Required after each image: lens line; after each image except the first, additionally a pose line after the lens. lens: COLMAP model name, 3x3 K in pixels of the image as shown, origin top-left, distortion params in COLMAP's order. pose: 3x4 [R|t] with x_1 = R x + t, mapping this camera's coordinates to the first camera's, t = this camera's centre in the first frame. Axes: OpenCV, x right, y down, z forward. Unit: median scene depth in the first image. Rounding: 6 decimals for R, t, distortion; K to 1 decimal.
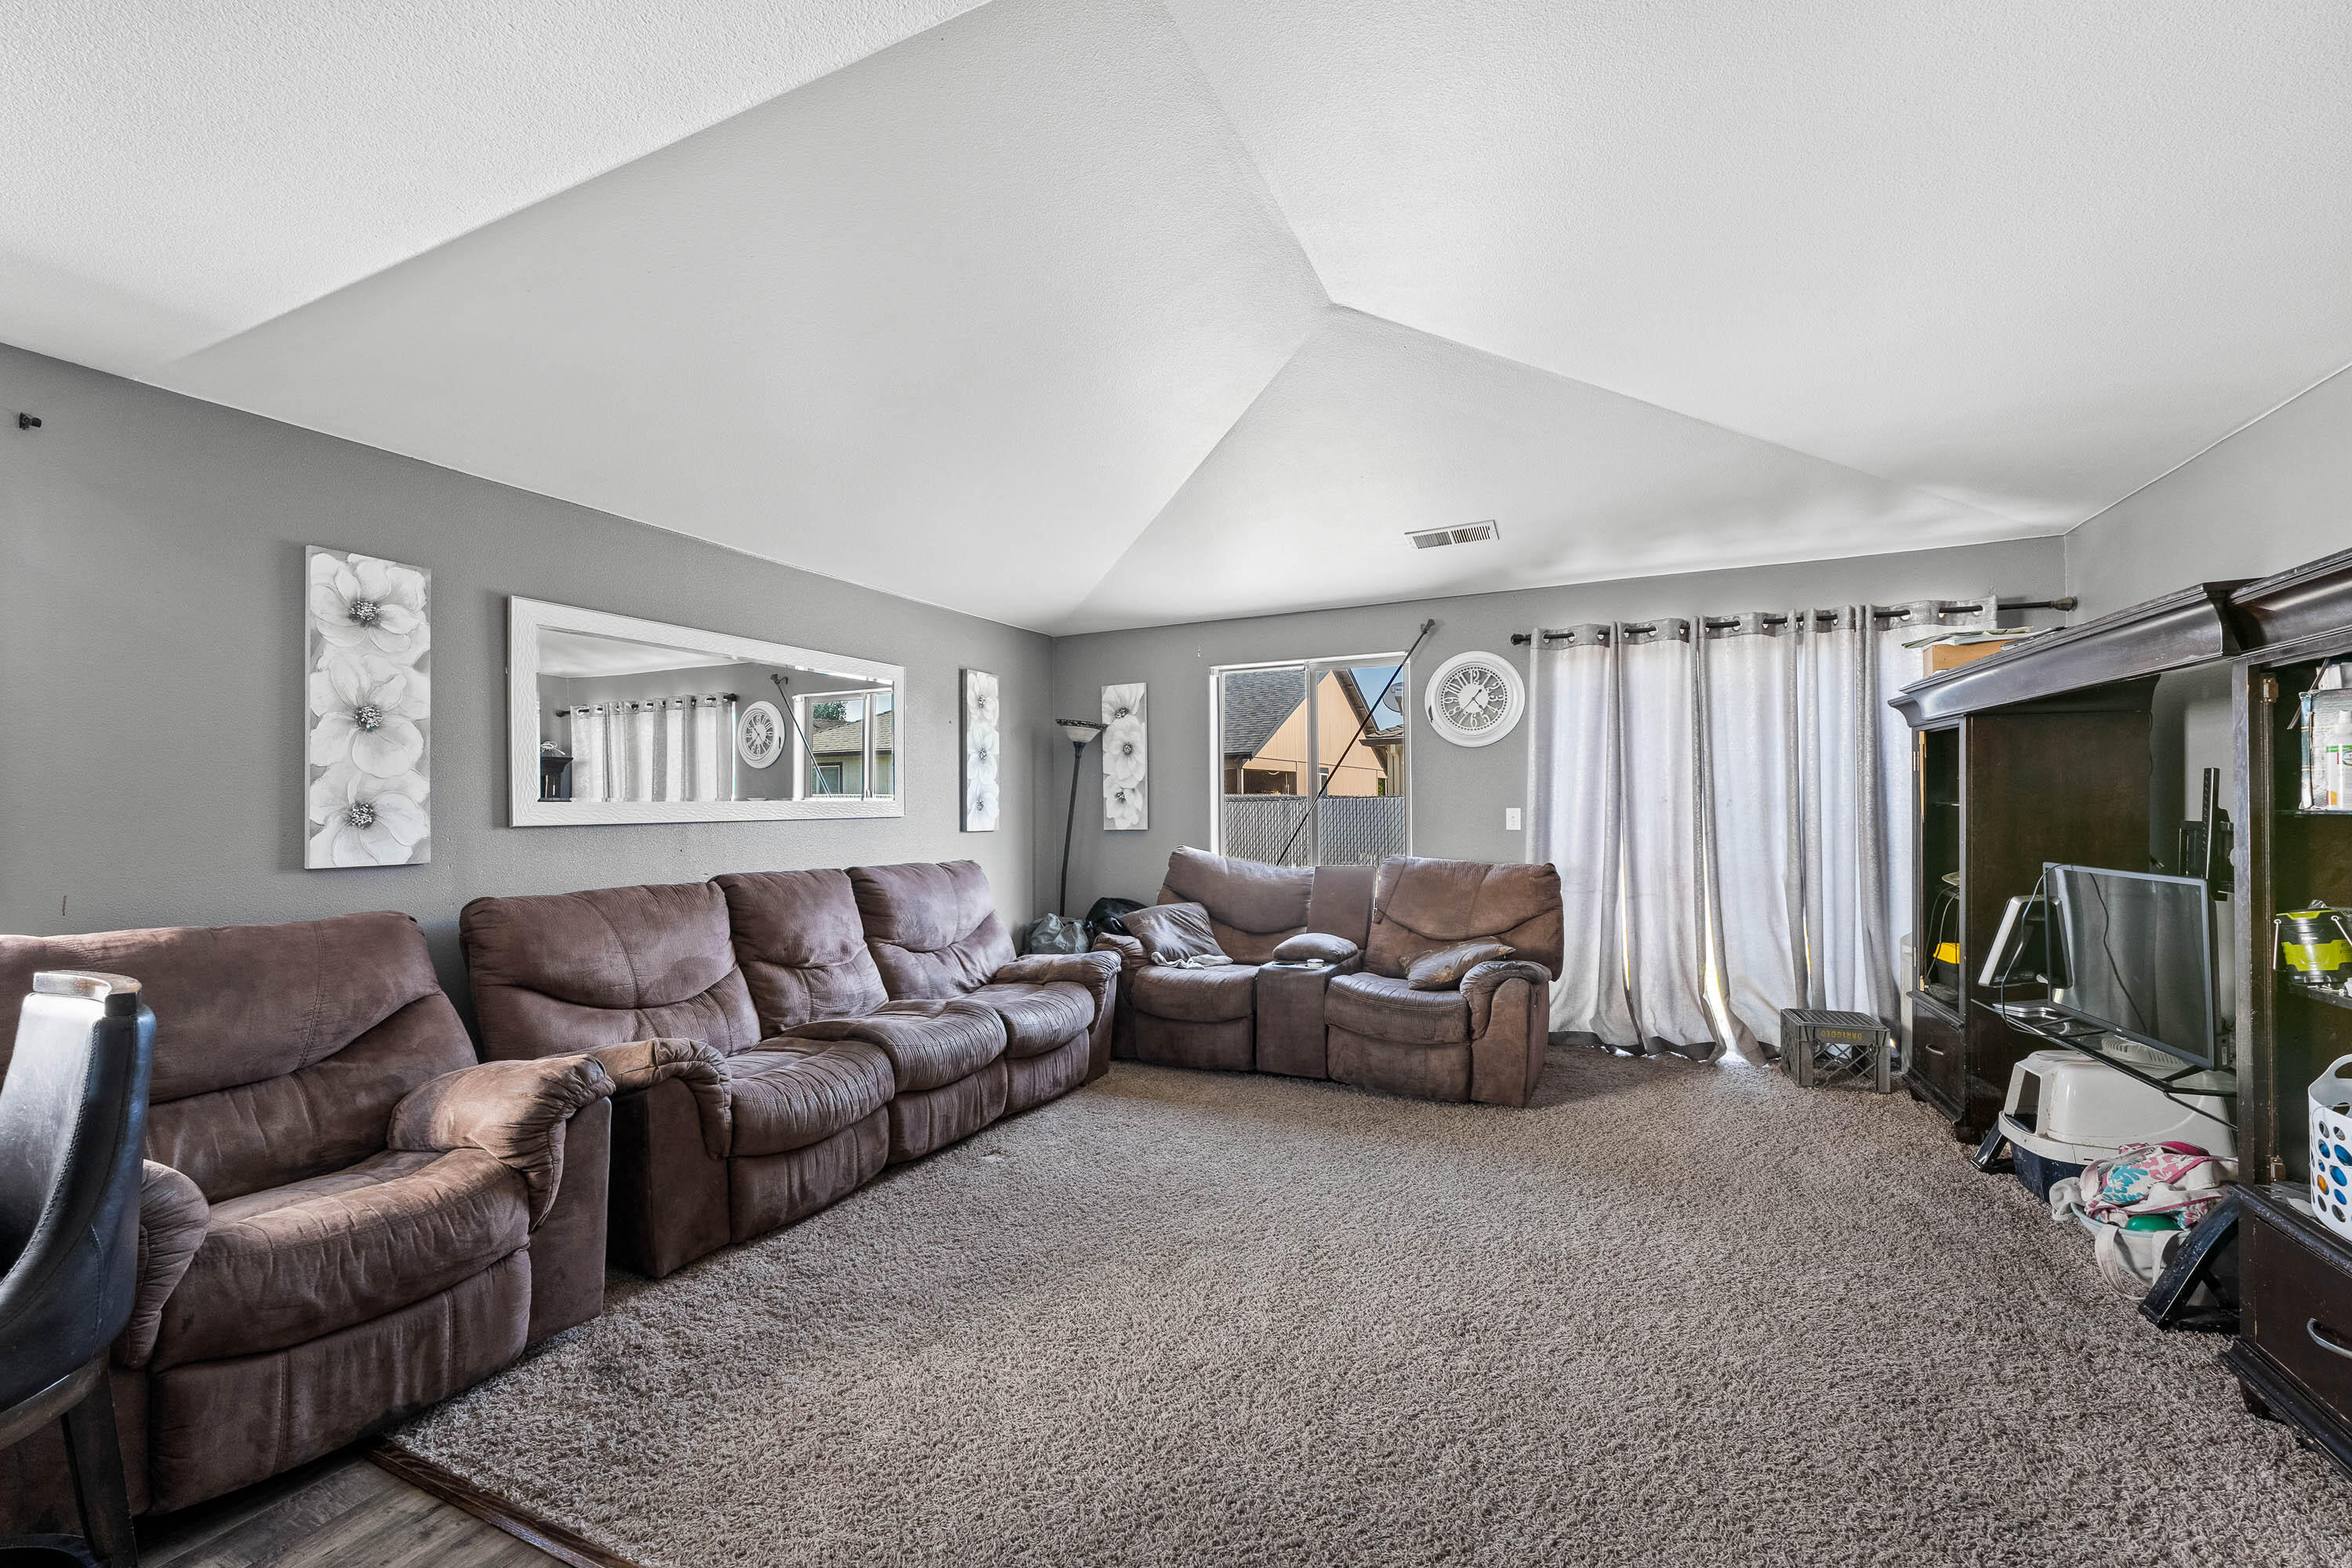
lens RADIAL K [[972.7, 0, 1171.4], [0, 972.7, 804.2], [0, 0, 1]] dist [-0.002119, -0.000270]
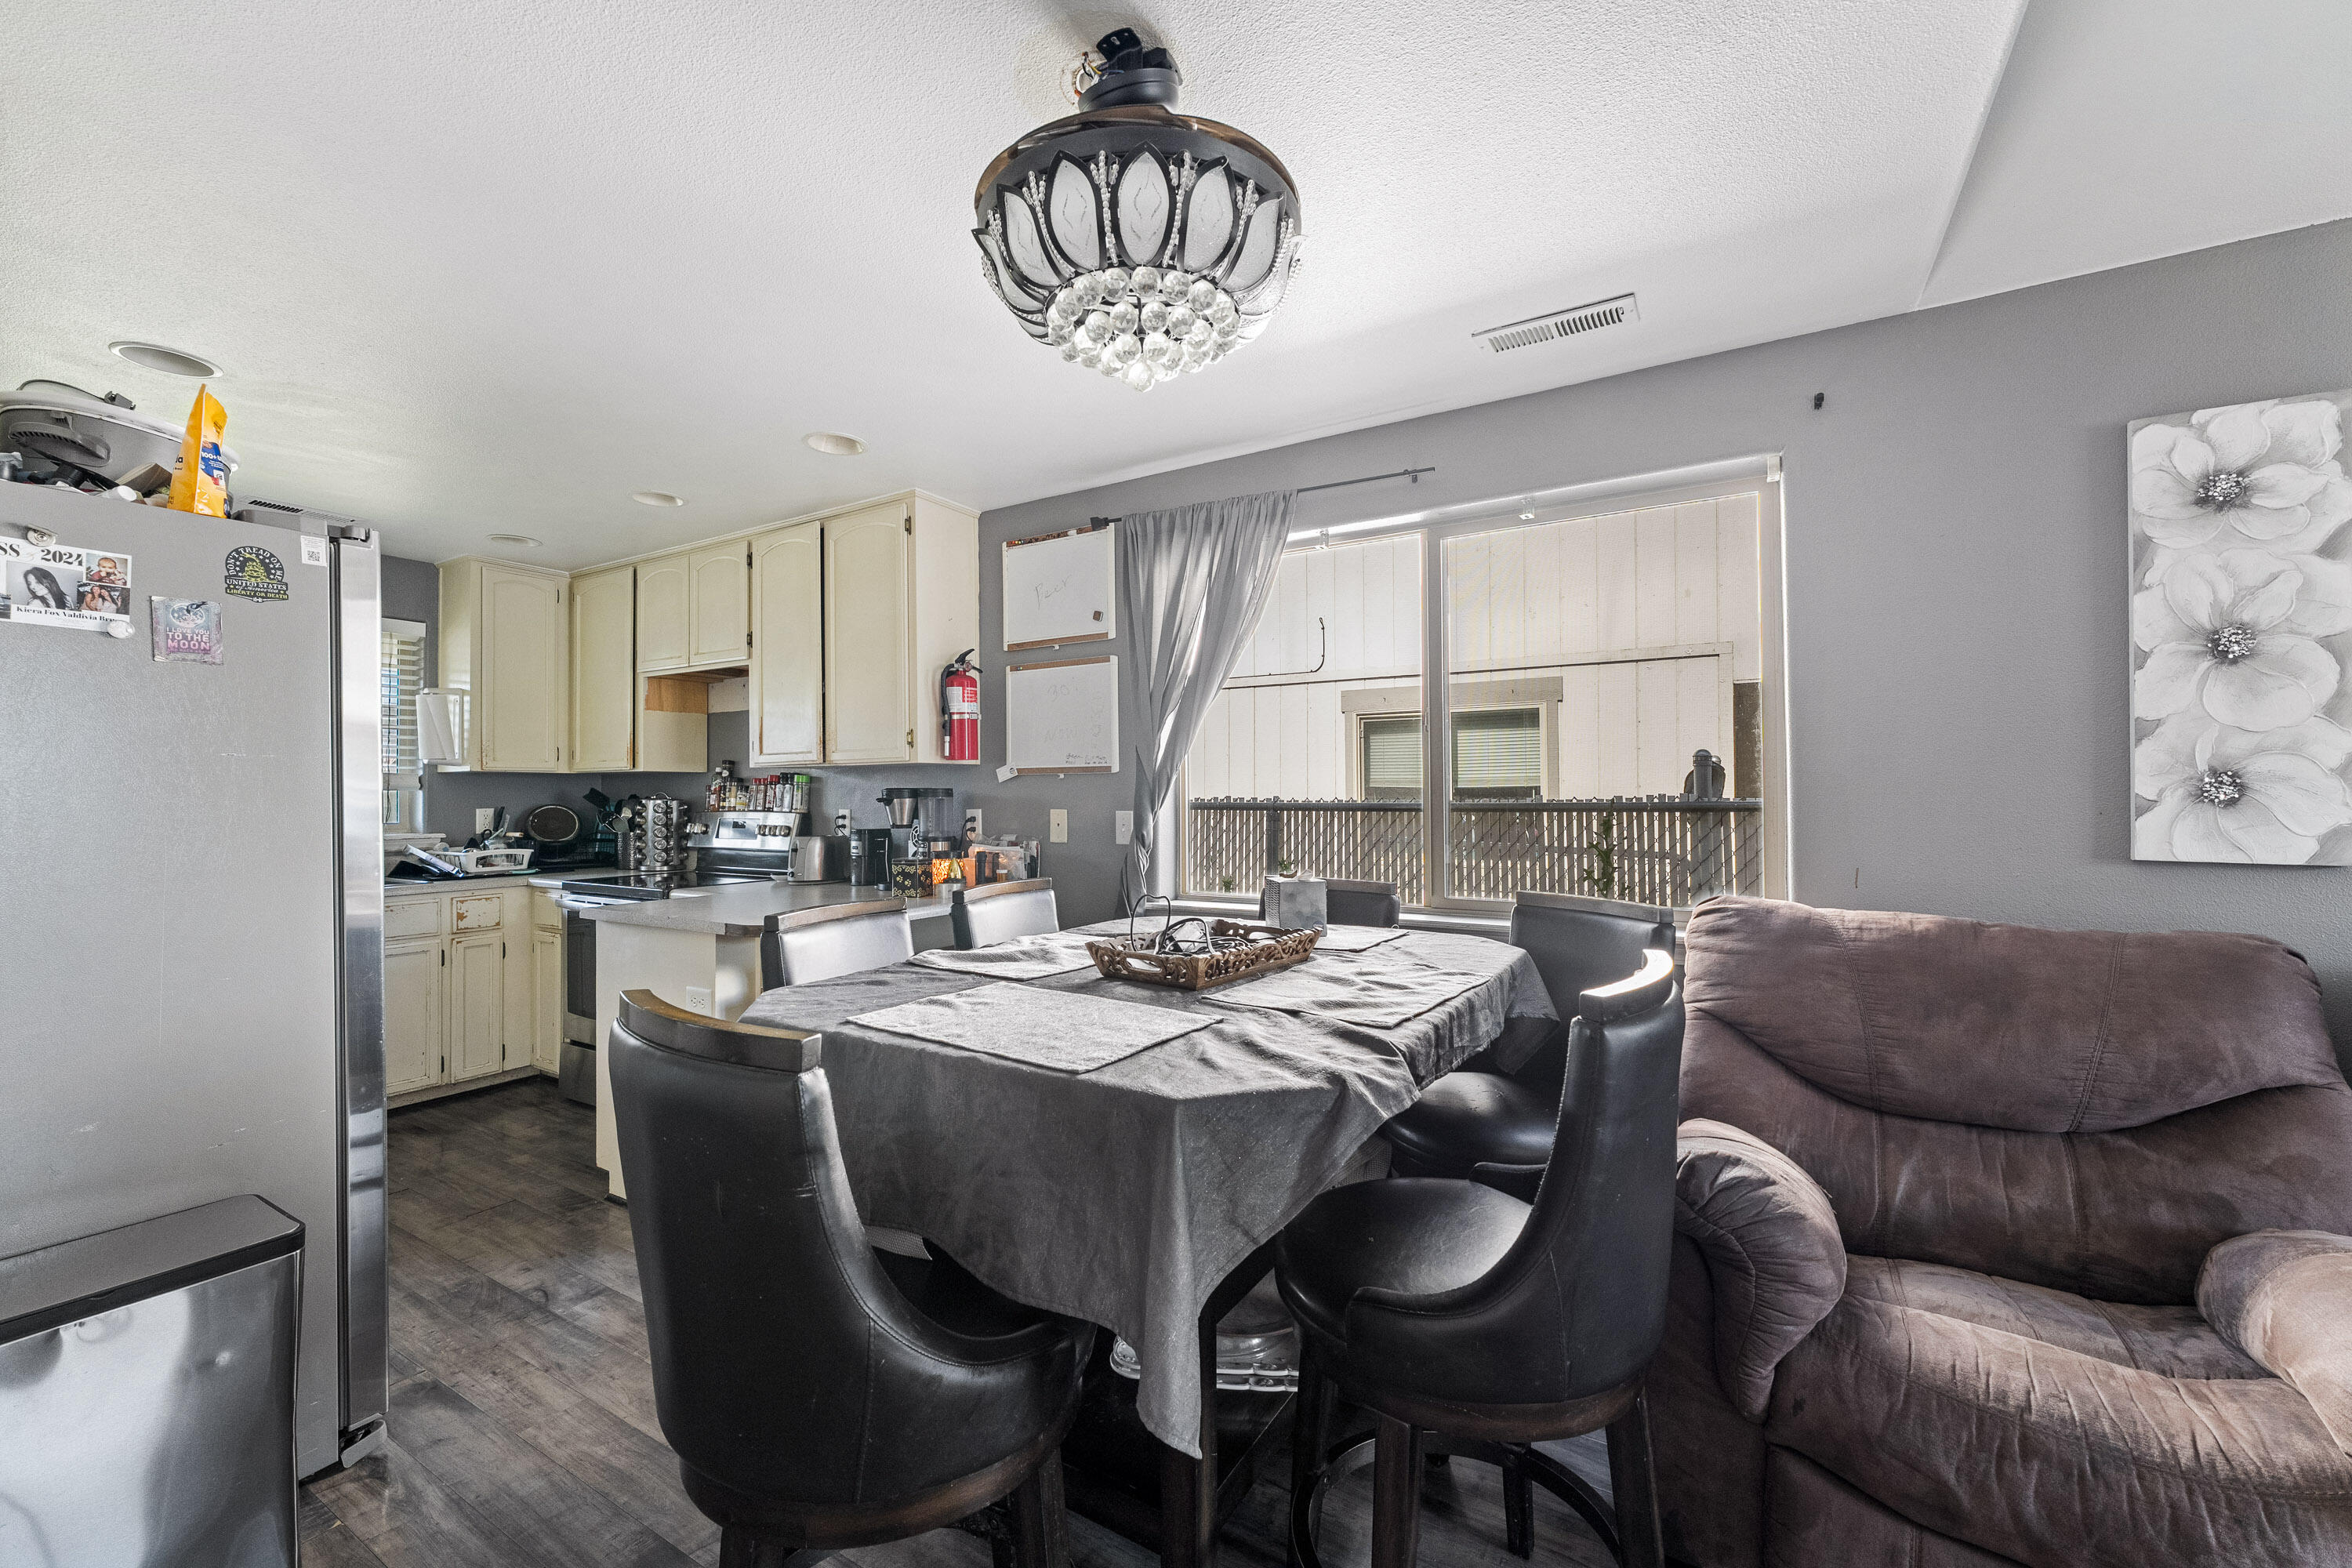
lens RADIAL K [[941.0, 0, 1172.5], [0, 941.0, 780.9], [0, 0, 1]] dist [-0.002074, -0.000213]
pose [[-0.103447, -0.005001, -0.994622, -0.106213], [0.006107, 0.999965, -0.005663, 0.005954], [0.994616, -0.006660, -0.103413, 0.349222]]
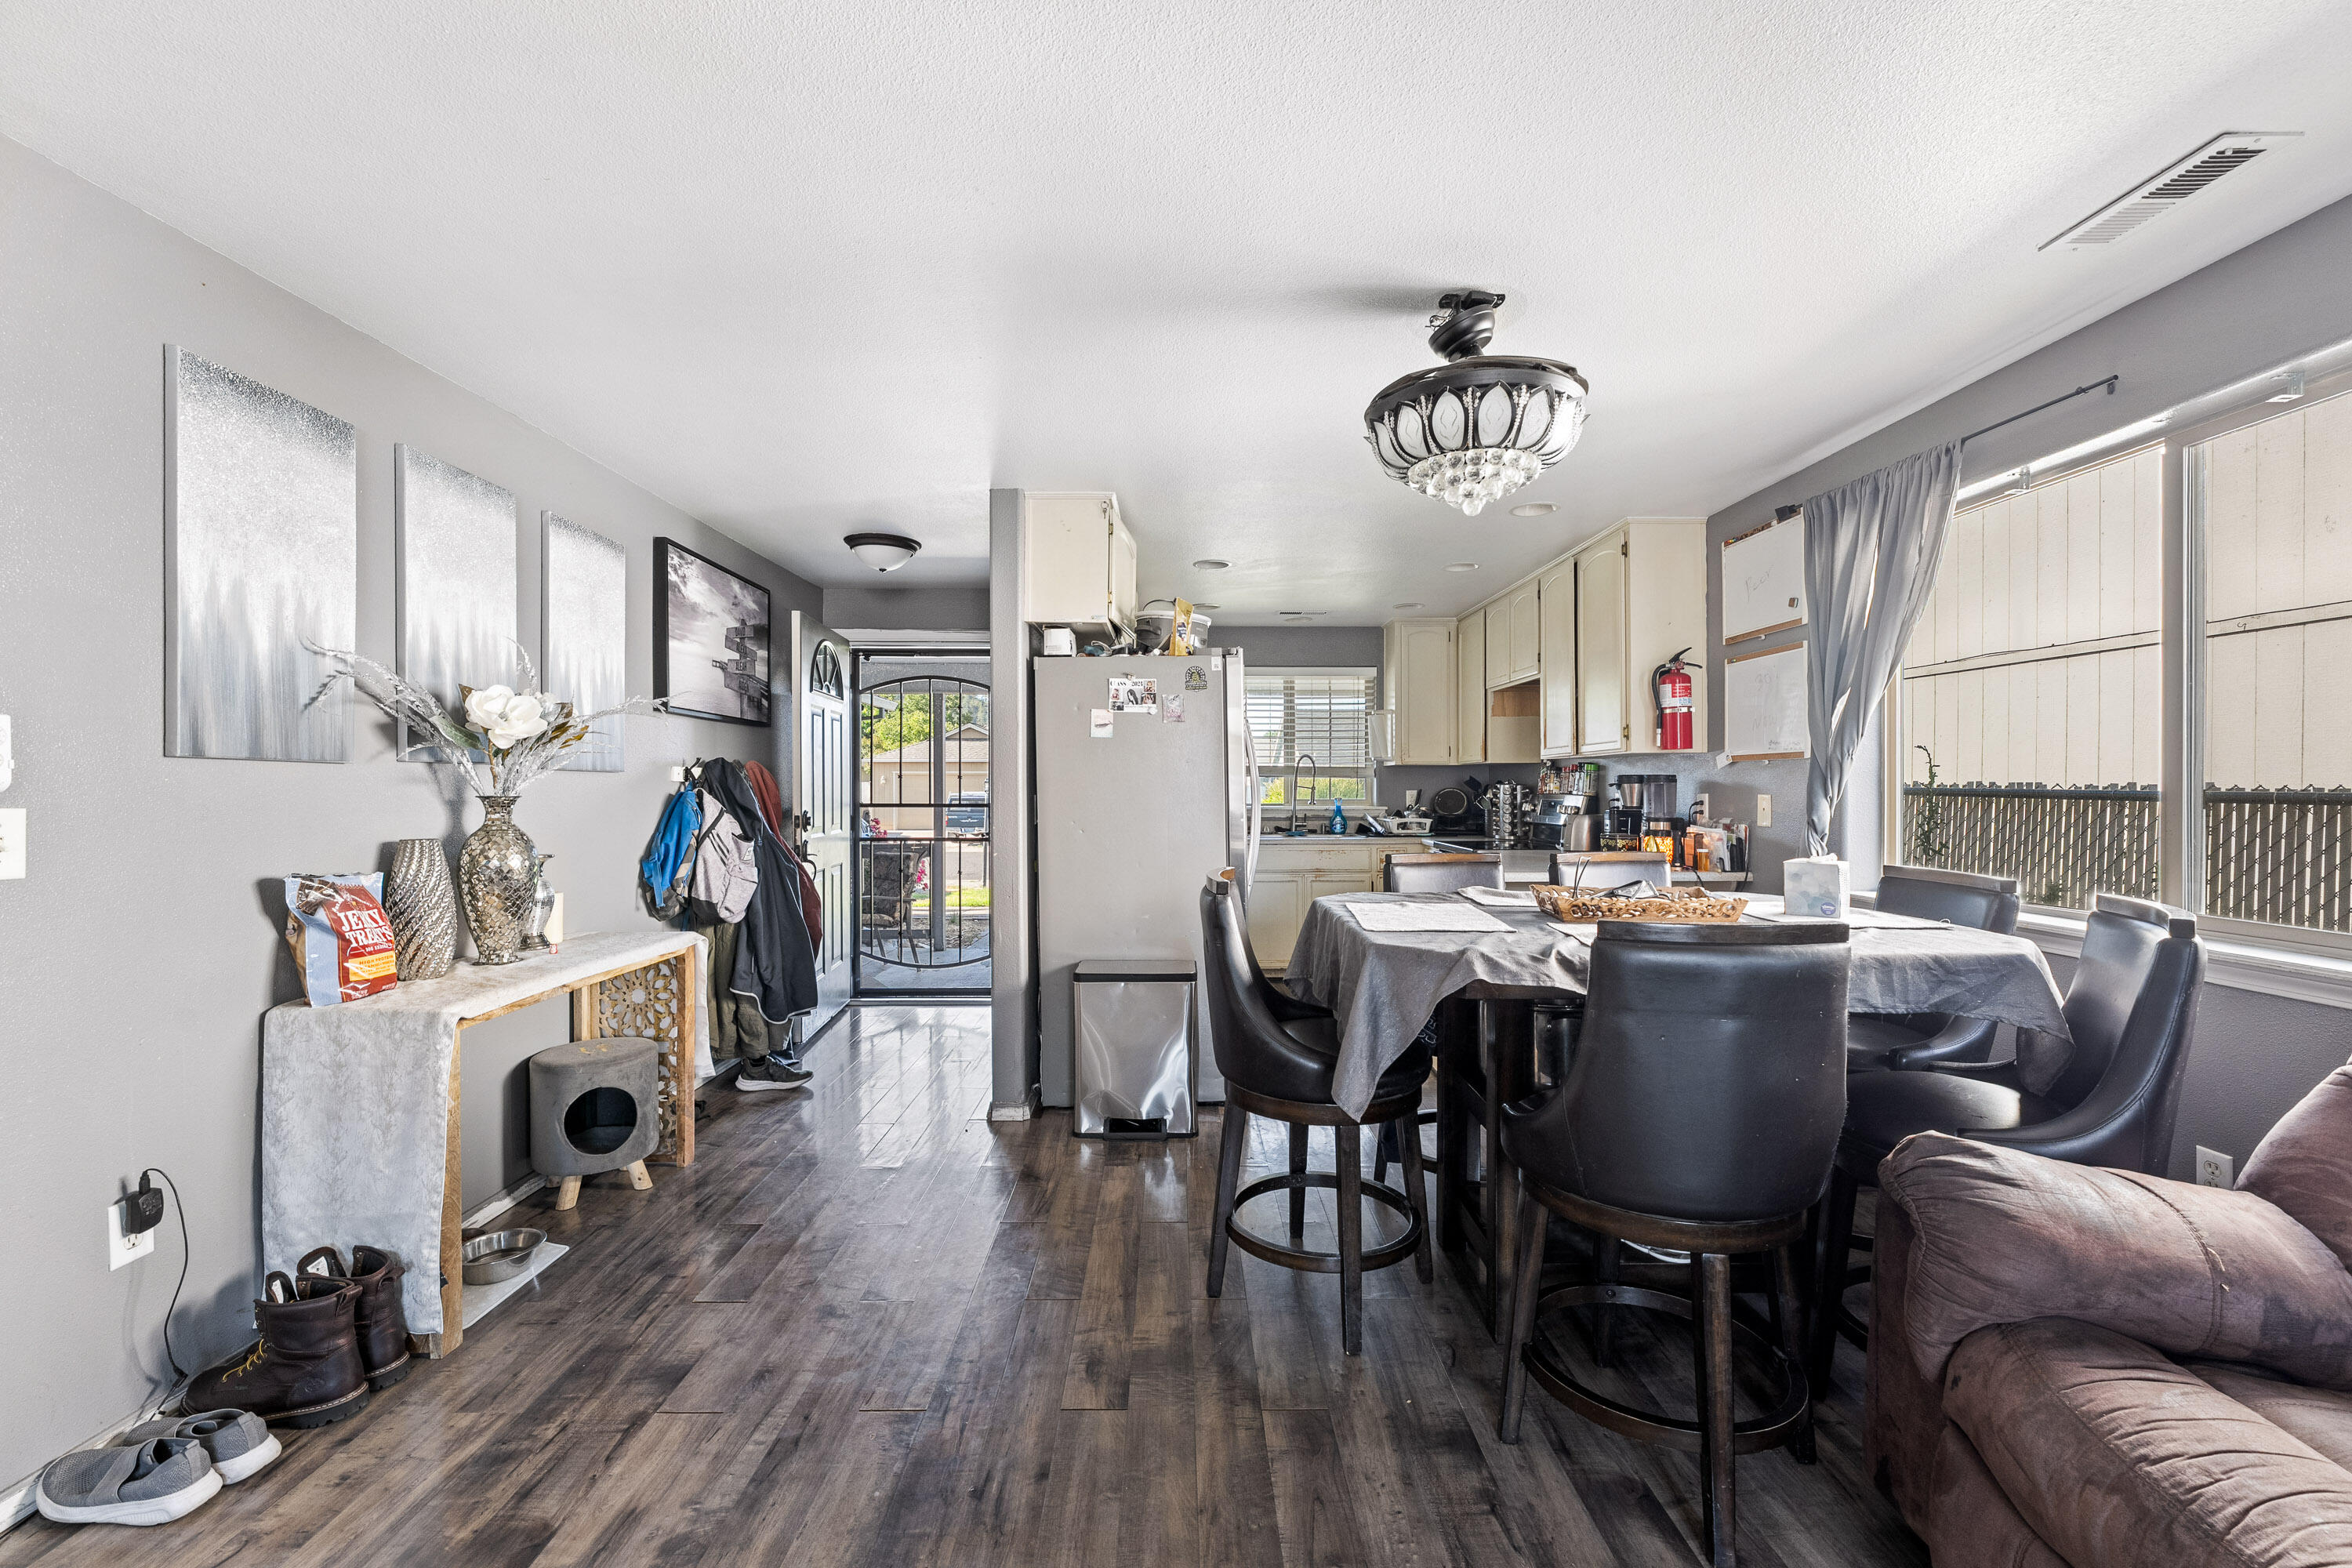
lens RADIAL K [[945.9, 0, 1179.3], [0, 945.9, 794.7], [0, 0, 1]] dist [-0.000785, 0.000078]
pose [[-0.900442, 0.015618, -0.434695, -0.045893], [0.010704, 0.999848, 0.013751, 0.009507], [0.434844, 0.007729, -0.900473, 0.893632]]
